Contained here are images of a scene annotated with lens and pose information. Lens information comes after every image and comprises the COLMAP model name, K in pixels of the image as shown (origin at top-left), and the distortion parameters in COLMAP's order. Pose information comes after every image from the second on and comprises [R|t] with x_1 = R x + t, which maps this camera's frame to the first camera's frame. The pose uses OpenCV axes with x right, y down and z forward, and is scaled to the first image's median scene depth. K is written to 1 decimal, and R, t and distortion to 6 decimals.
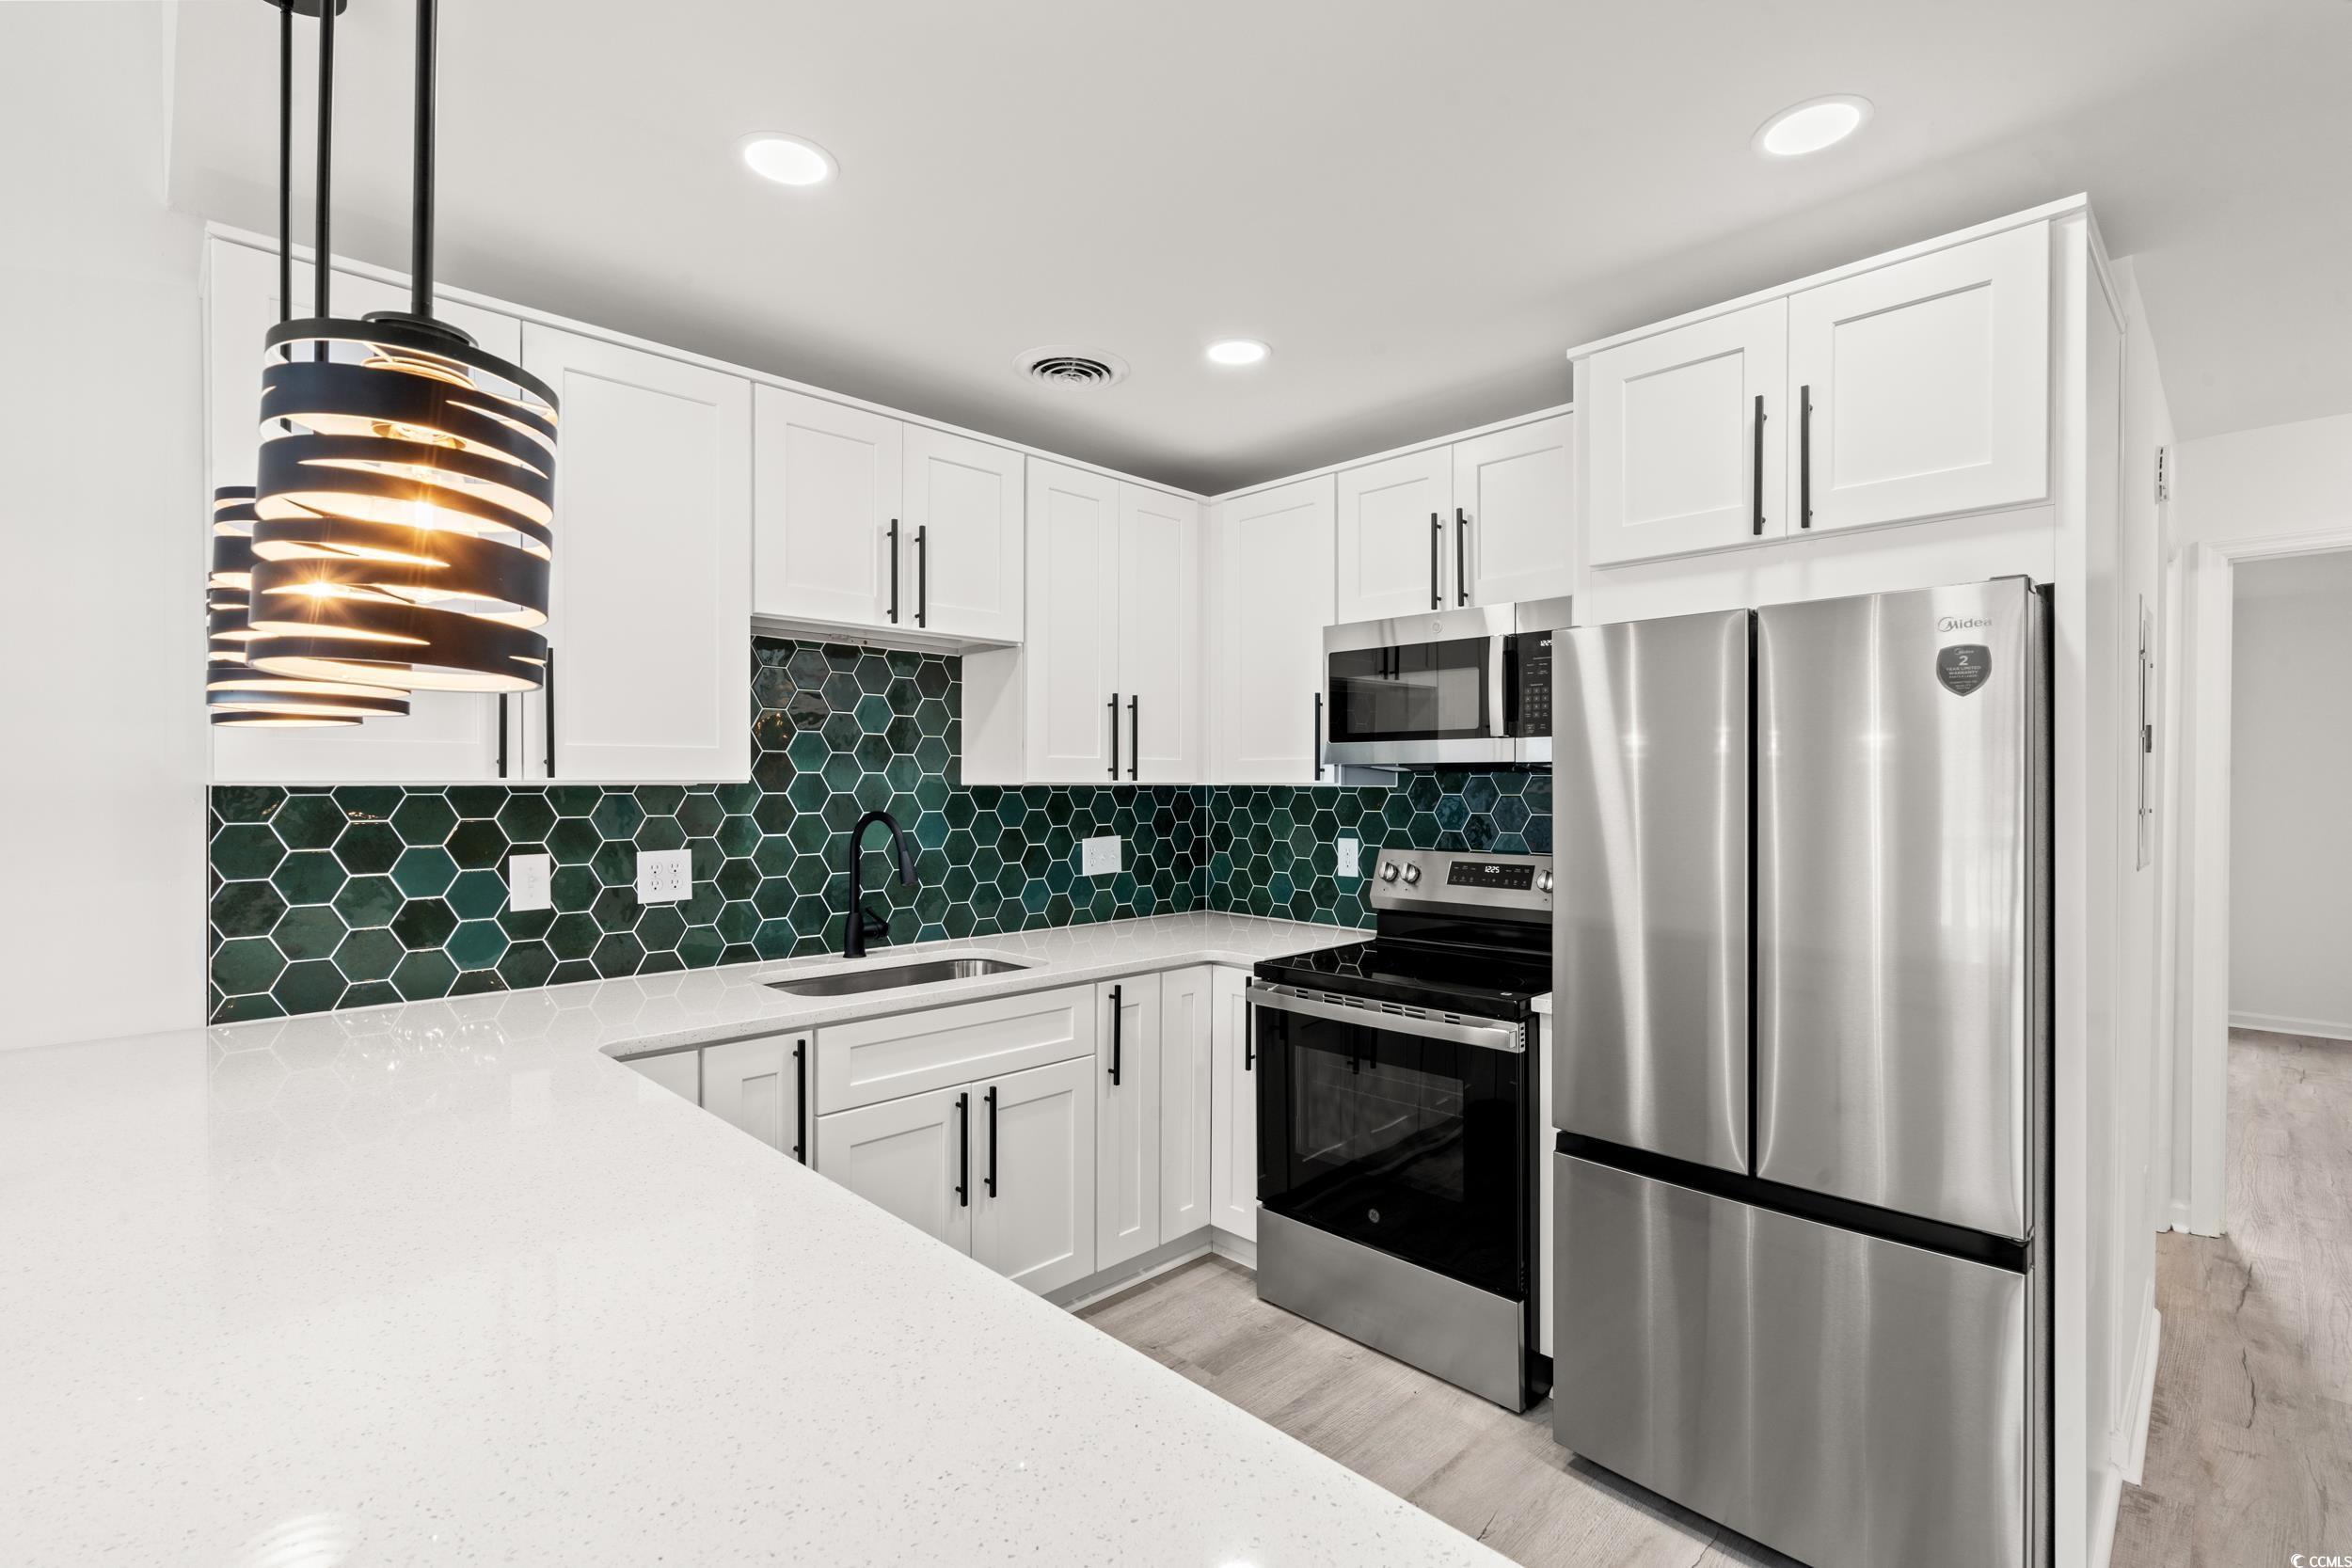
lens RADIAL K [[1088.1, 0, 1196.9], [0, 1088.1, 782.2], [0, 0, 1]] dist [-0.001202, 0.000298]
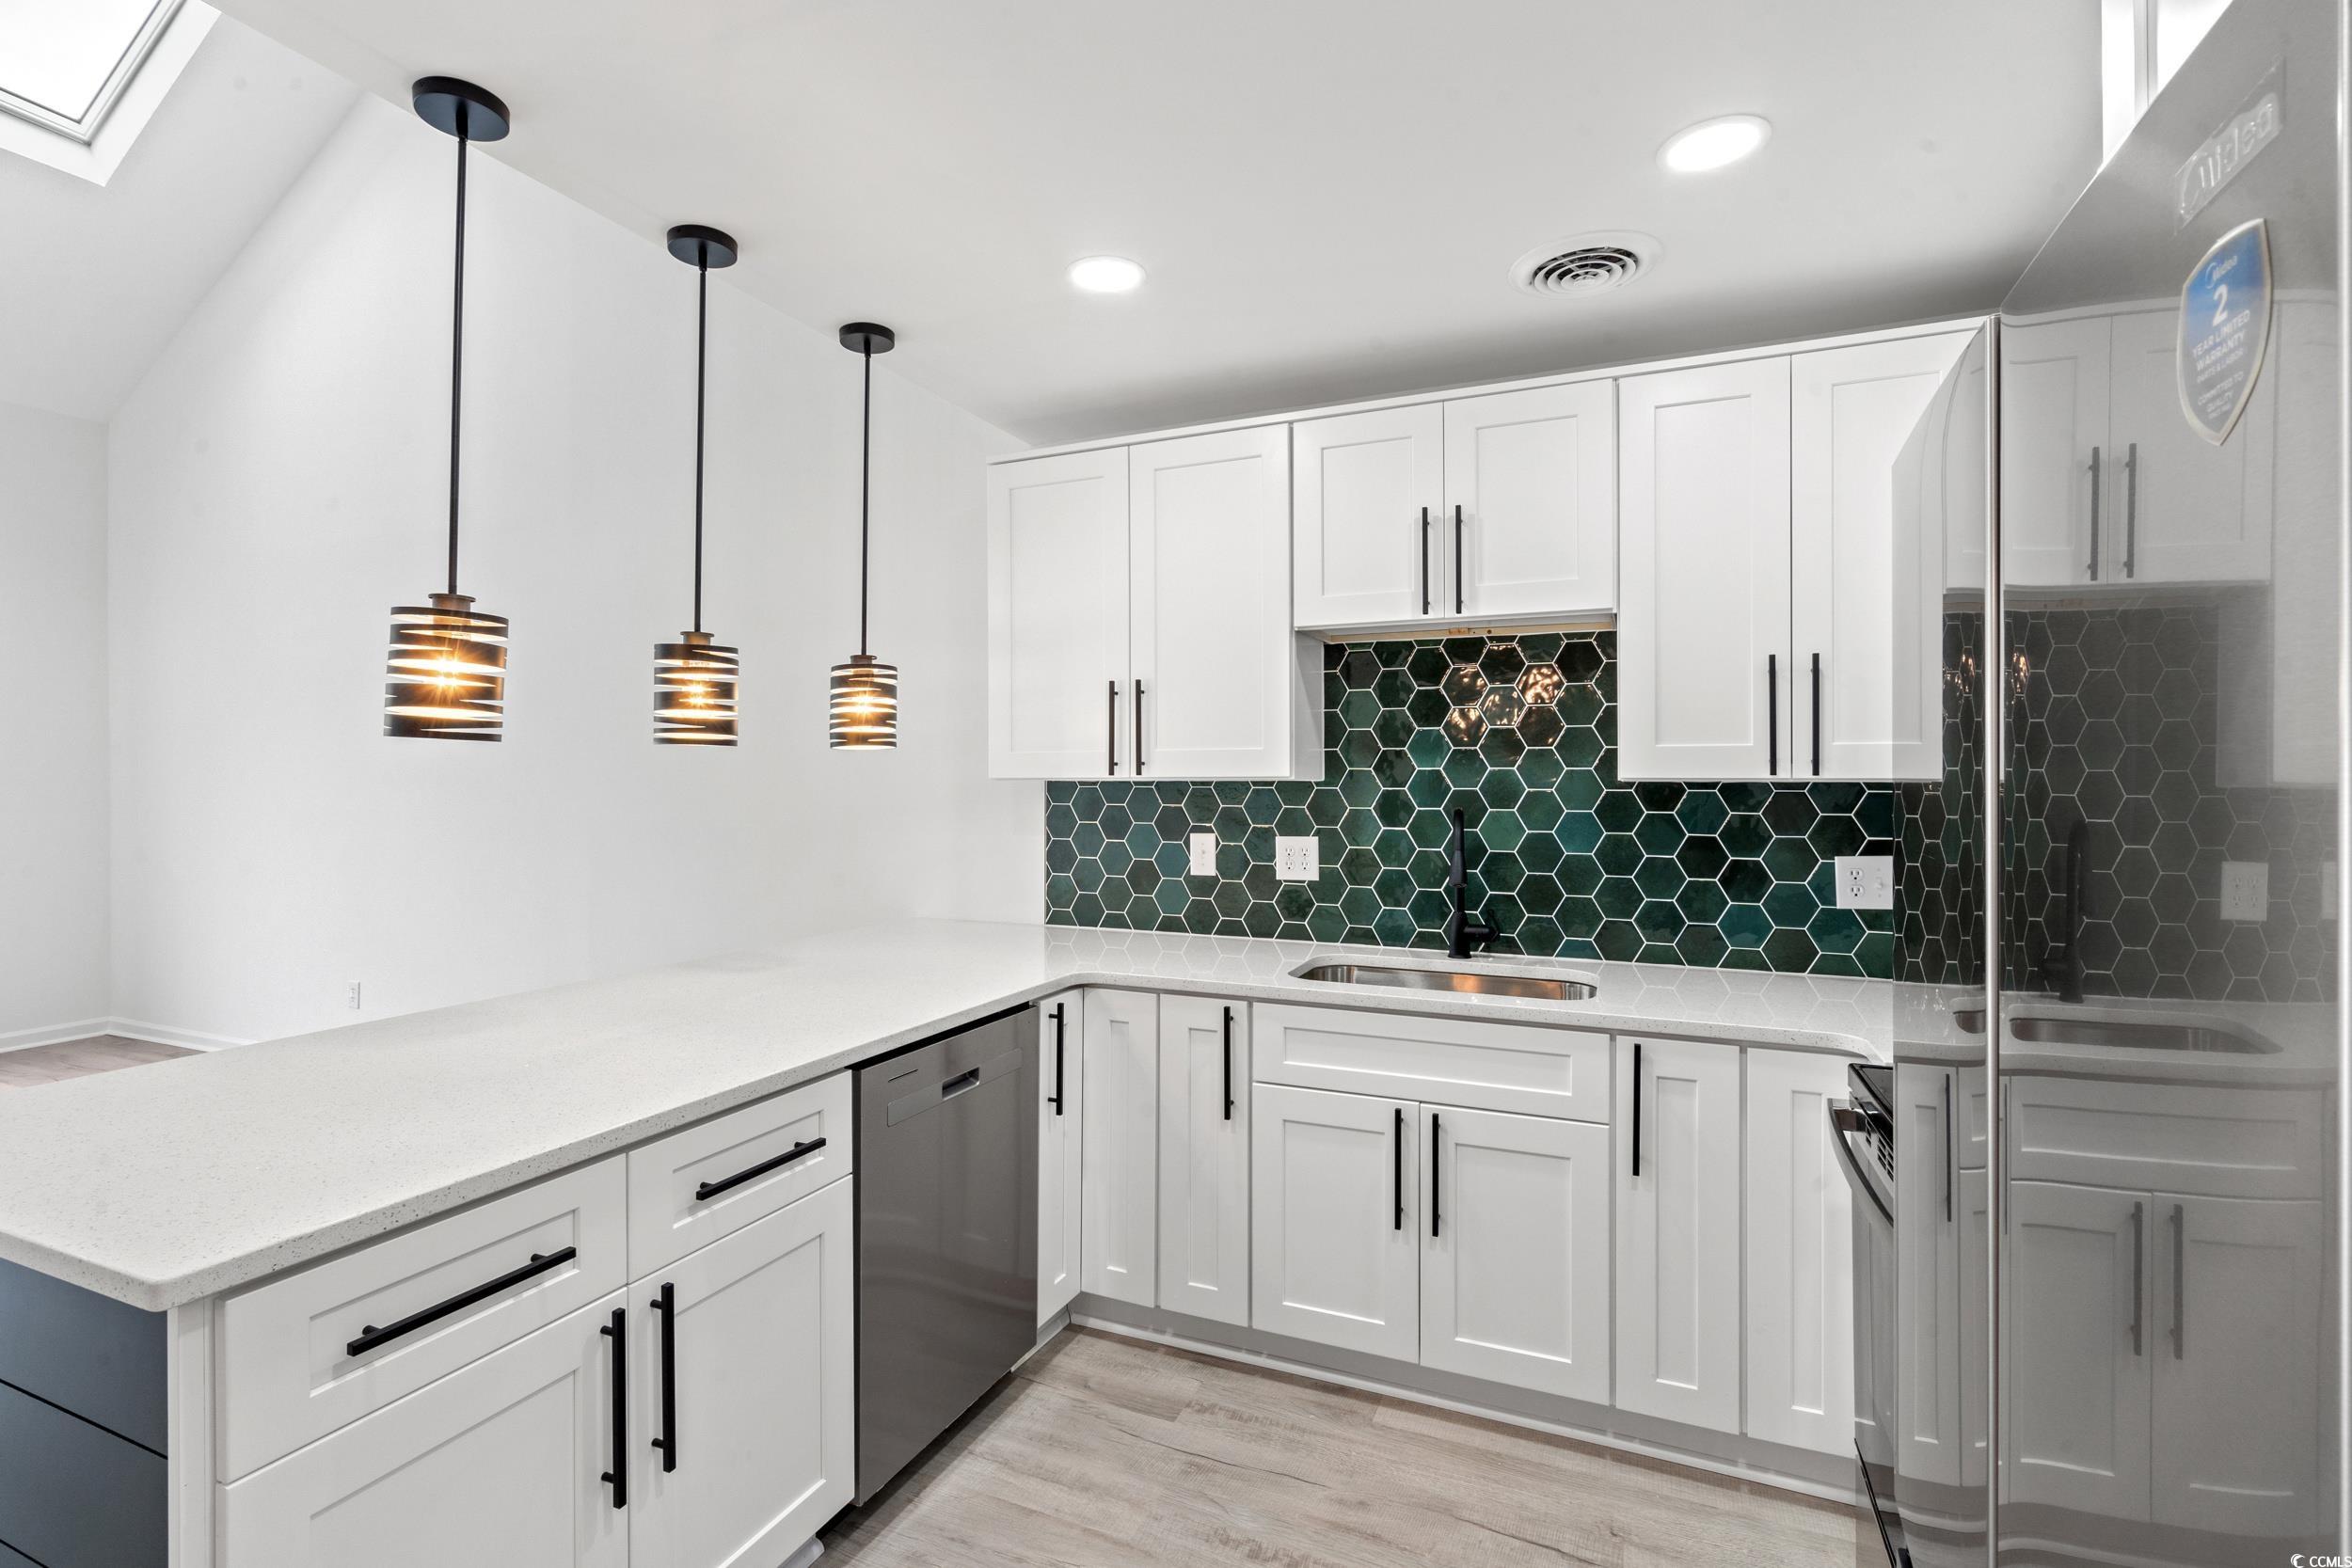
lens RADIAL K [[1088.1, 0, 1191.2], [0, 1088.1, 773.3], [0, 0, 1]] dist [-0.001202, 0.000298]
pose [[0.361652, -0.005314, -0.932298, 0.550595], [0.000380, 0.999985, -0.005553, 0.001072], [0.932313, 0.001654, 0.361649, 0.457571]]
